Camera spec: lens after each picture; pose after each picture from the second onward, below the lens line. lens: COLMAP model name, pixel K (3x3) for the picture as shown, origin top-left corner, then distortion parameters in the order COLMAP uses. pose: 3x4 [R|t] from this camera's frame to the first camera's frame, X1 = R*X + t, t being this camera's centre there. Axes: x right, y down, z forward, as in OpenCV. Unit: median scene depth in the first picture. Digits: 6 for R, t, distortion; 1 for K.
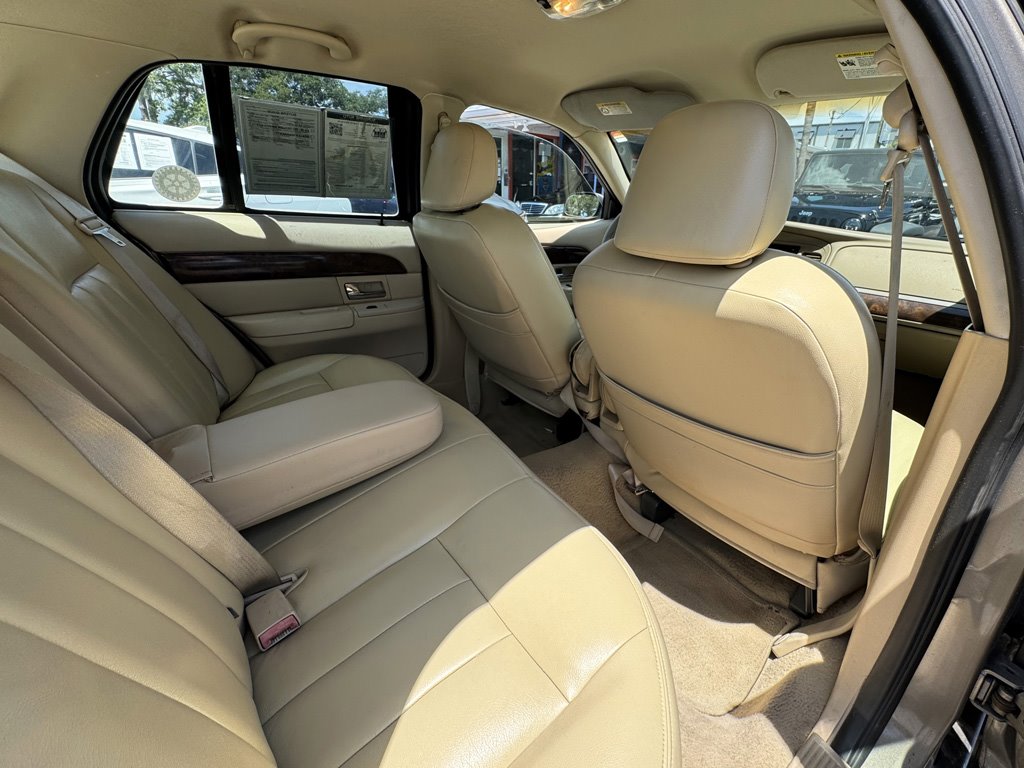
lens RADIAL K [[454.9, 0, 565.5], [0, 454.9, 356.5], [0, 0, 1]] dist [-0.002495, 0.000461]
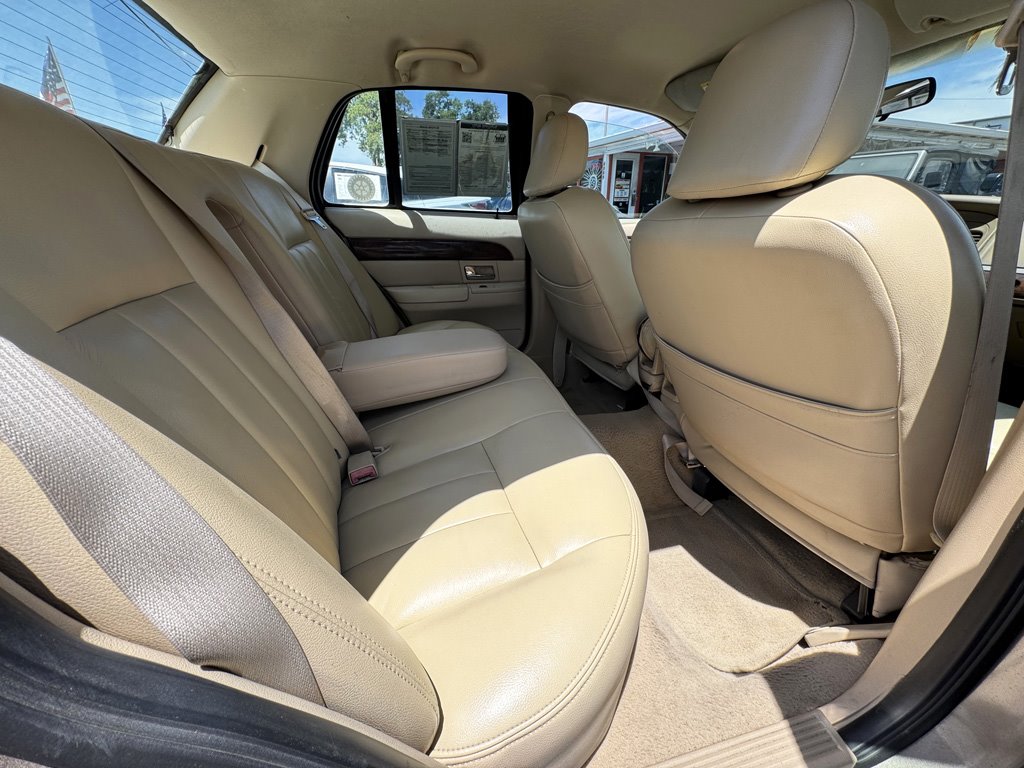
lens RADIAL K [[403.6, 0, 512.0], [0, 403.6, 384.0], [0, 0, 1]] dist [-0.001965, 0.000010]
pose [[0.918525, 0.114253, -0.378496, 0.116661], [-0.099071, 0.993305, 0.059415, 0.104566], [0.382750, -0.017076, 0.923694, 0.015384]]
